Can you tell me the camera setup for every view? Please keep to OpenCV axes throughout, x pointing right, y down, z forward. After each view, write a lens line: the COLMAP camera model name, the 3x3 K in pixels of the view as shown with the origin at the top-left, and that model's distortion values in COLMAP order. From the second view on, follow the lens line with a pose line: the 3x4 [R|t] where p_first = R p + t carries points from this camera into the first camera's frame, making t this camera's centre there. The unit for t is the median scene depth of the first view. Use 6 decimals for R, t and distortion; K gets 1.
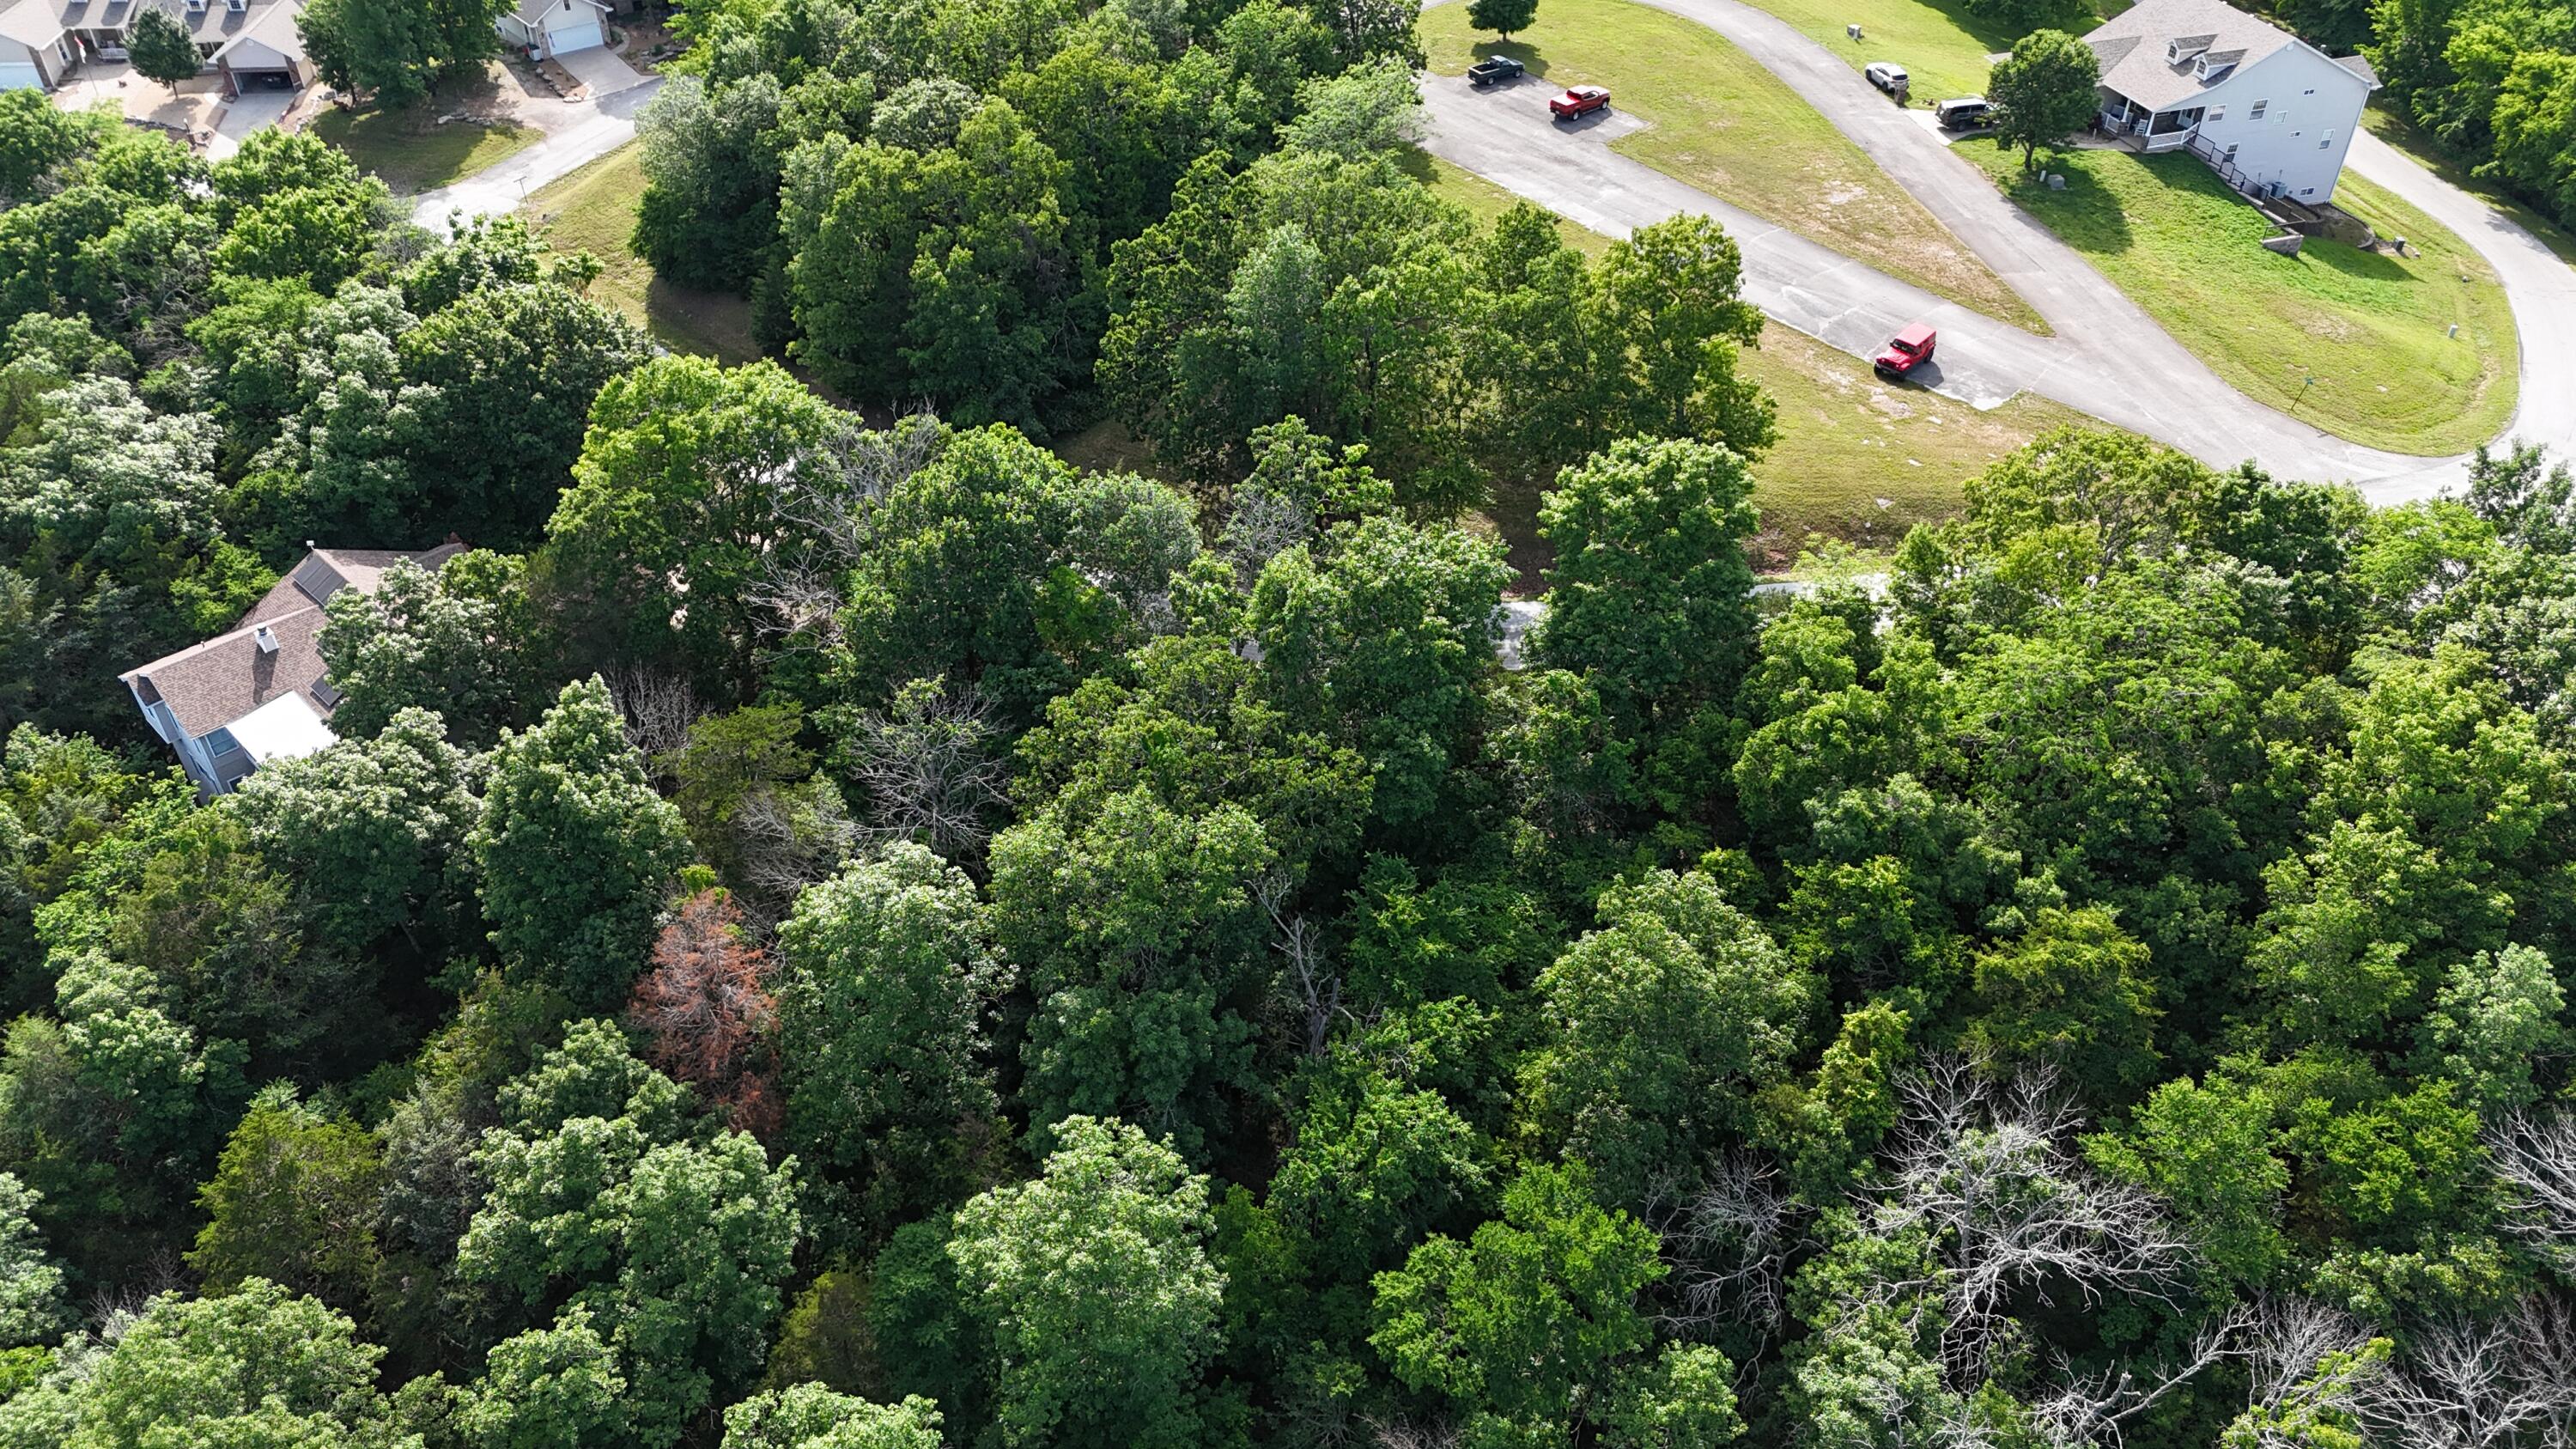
lens RADIAL K [[1894.2, 0, 1291.7], [0, 1894.2, 726.5], [0, 0, 1]] dist [0.074513, -0.074145]
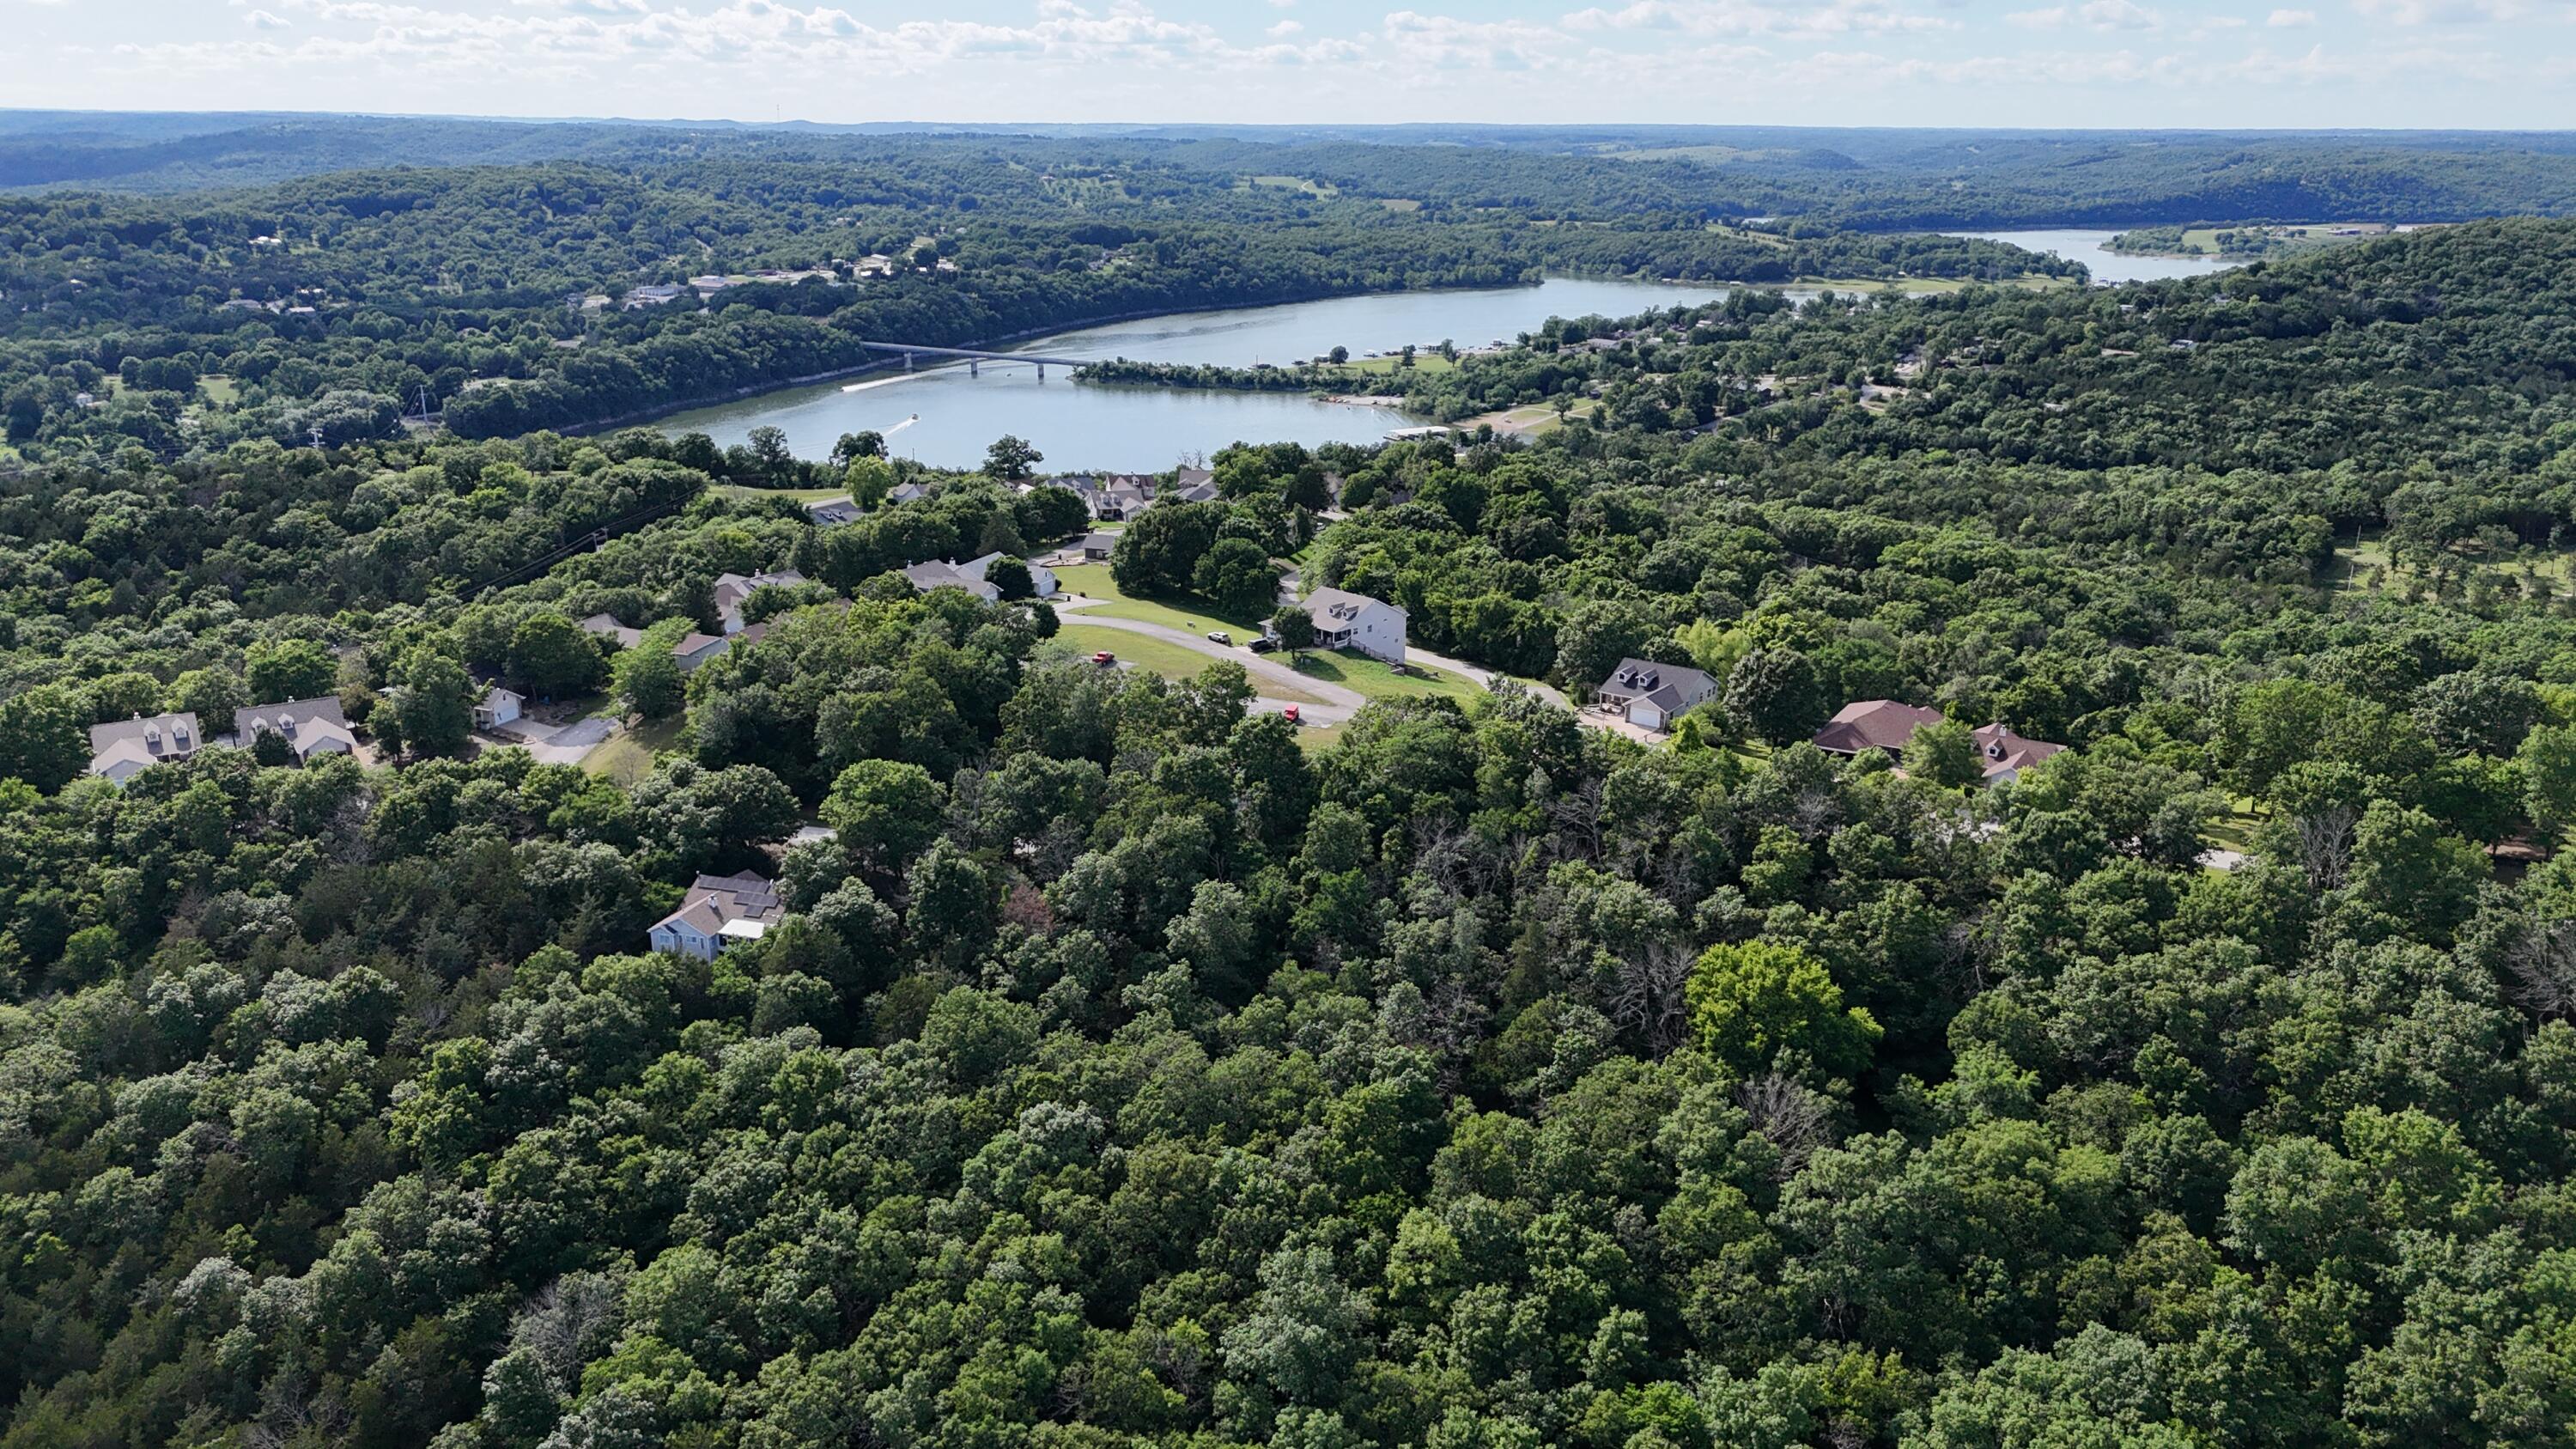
lens RADIAL K [[1898.0, 0, 1292.1], [0, 1898.0, 719.1], [0, 0, 1]] dist [0.068557, -0.062714]
pose [[0.883131, -0.132893, 0.449911, -0.856119], [0.286530, 0.912169, -0.292998, 0.580148], [-0.371458, 0.387668, 0.843642, -1.180813]]
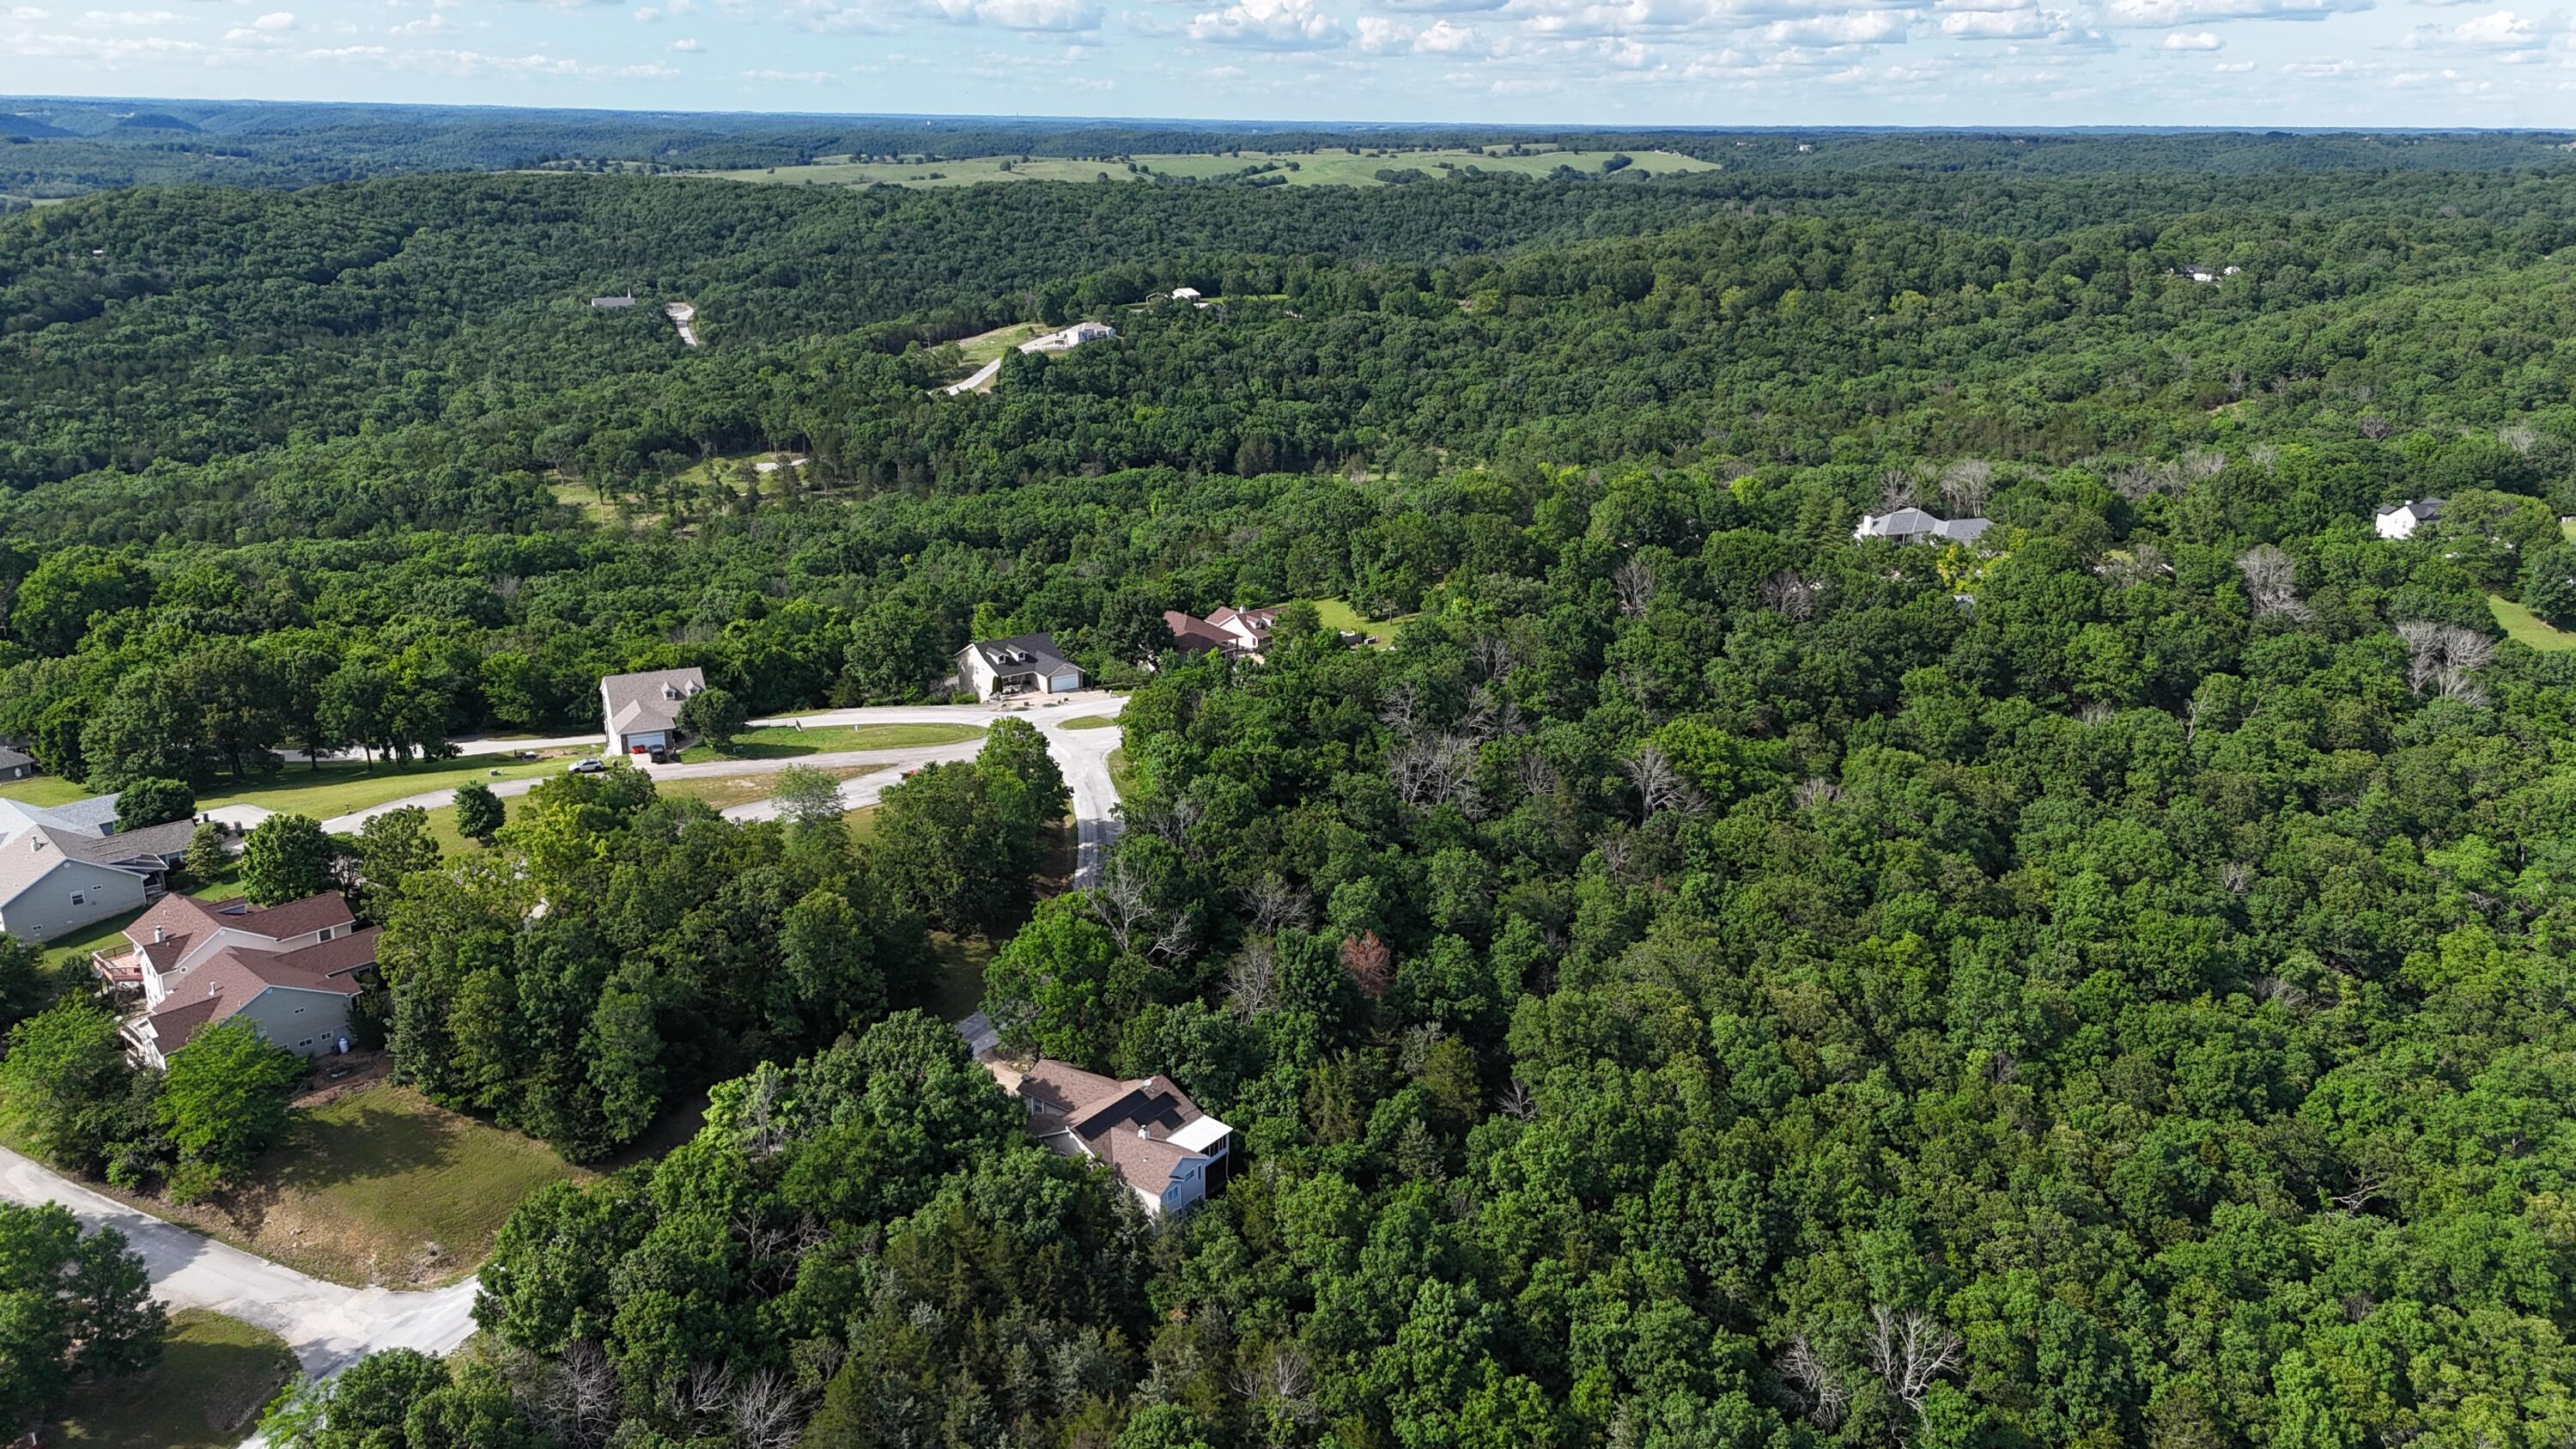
lens RADIAL K [[1898.6, 0, 1290.7], [0, 1898.6, 714.0], [0, 0, 1]] dist [0.074179, -0.074179]
pose [[-0.147189, -0.296086, 0.943752, -1.969007], [0.607420, 0.725974, 0.322496, -0.765150], [-0.780626, 0.620722, 0.072993, 0.484138]]
